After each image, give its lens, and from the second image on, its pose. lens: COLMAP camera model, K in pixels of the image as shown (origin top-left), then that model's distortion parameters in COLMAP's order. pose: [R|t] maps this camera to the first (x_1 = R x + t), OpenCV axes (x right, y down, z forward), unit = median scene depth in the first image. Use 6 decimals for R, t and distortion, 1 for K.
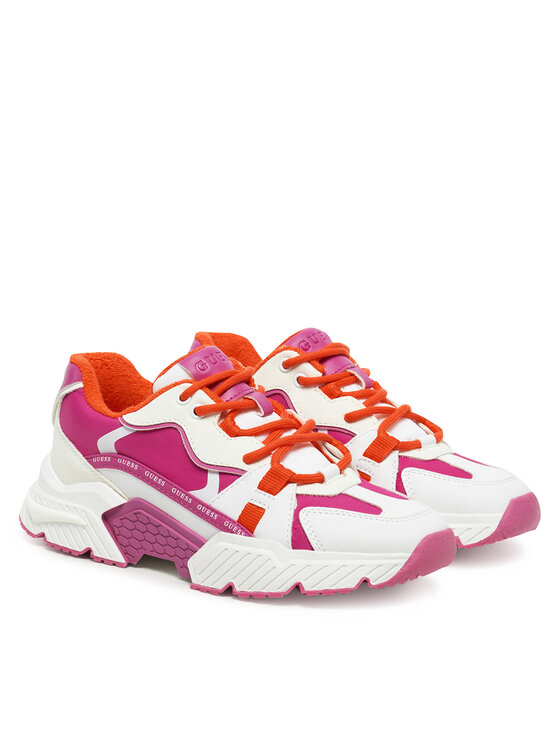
lens RADIAL K [[1770.4, 0, 280.0], [0, 1770.4, 373.0], [0, 0, 1]] dist [0.051038, 0.178465]
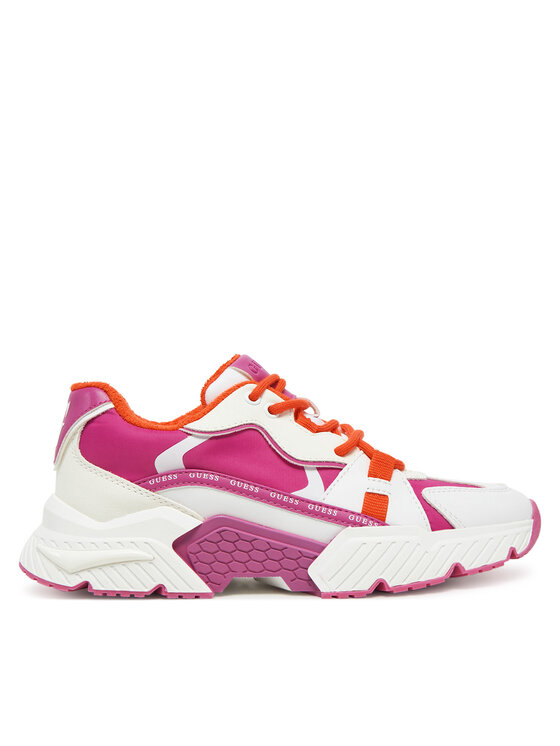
lens RADIAL K [[903.5, 0, 280.0], [0, 903.5, 373.0], [0, 0, 1]] dist [-0.021011, -0.012065]
pose [[0.847951, -0.032317, 0.529088, -0.291460], [0.142552, 0.975271, -0.168893, 0.082818], [-0.510547, 0.218636, 0.831589, 0.600532]]
